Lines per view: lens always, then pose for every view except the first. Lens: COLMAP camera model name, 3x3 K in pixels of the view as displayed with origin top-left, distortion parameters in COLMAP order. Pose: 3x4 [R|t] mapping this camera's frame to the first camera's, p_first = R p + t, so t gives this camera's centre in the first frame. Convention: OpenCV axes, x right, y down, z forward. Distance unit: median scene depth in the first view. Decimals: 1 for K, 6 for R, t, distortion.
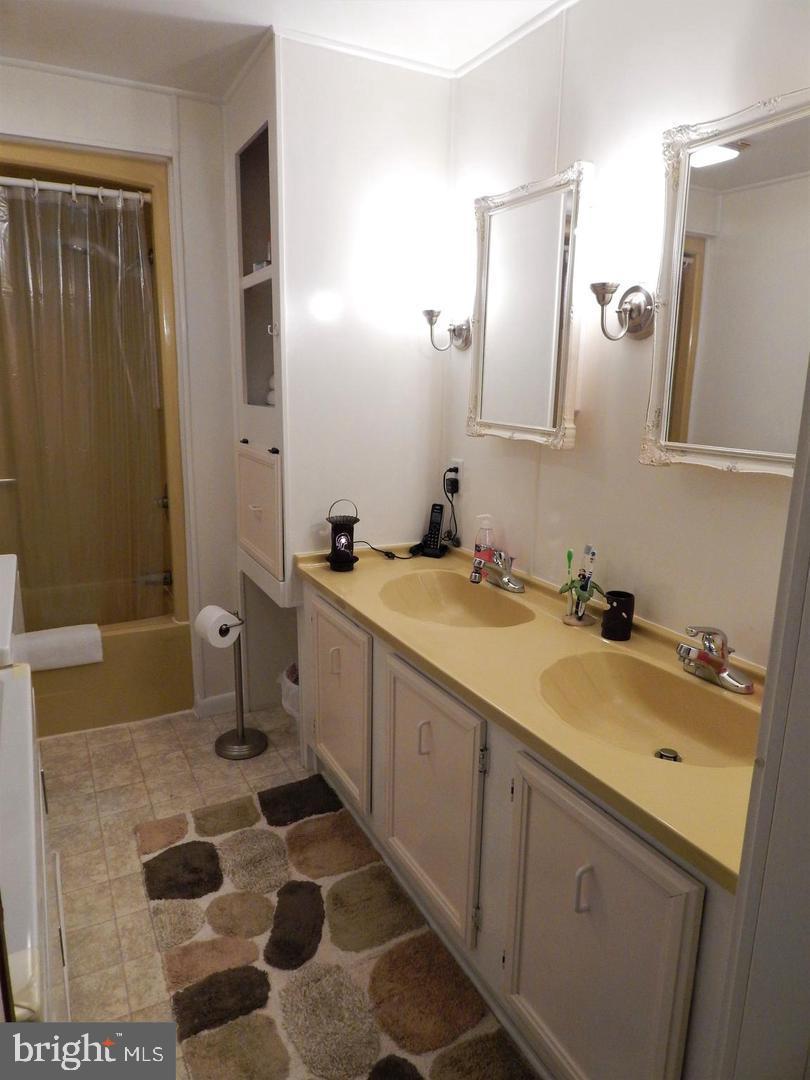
lens RADIAL K [[705.9, 0, 401.0], [0, 705.9, 536.1], [0, 0, 1]] dist [-0.002343, -0.008081]
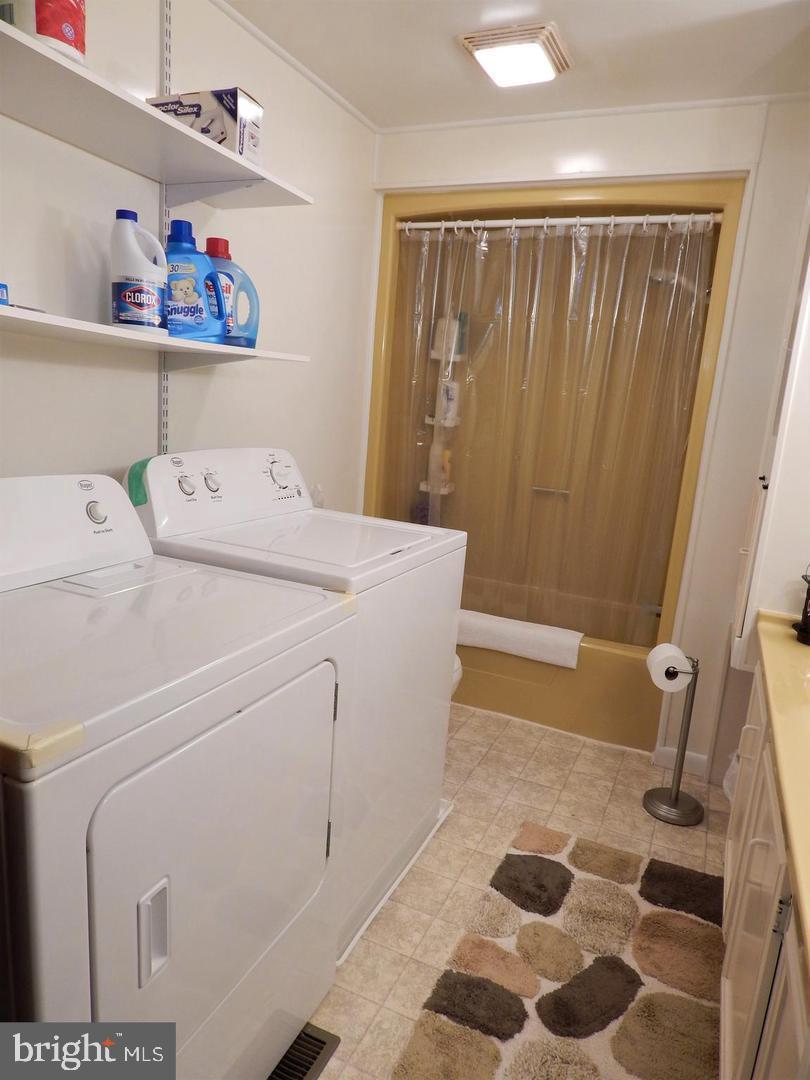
lens RADIAL K [[705.9, 0, 403.7], [0, 705.9, 542.2], [0, 0, 1]] dist [-0.002343, -0.008081]
pose [[0.621384, 0.189344, -0.760284, 0.225035], [-0.236915, 0.970343, 0.048026, 0.008055], [0.746829, 0.150280, 0.647813, 0.141809]]
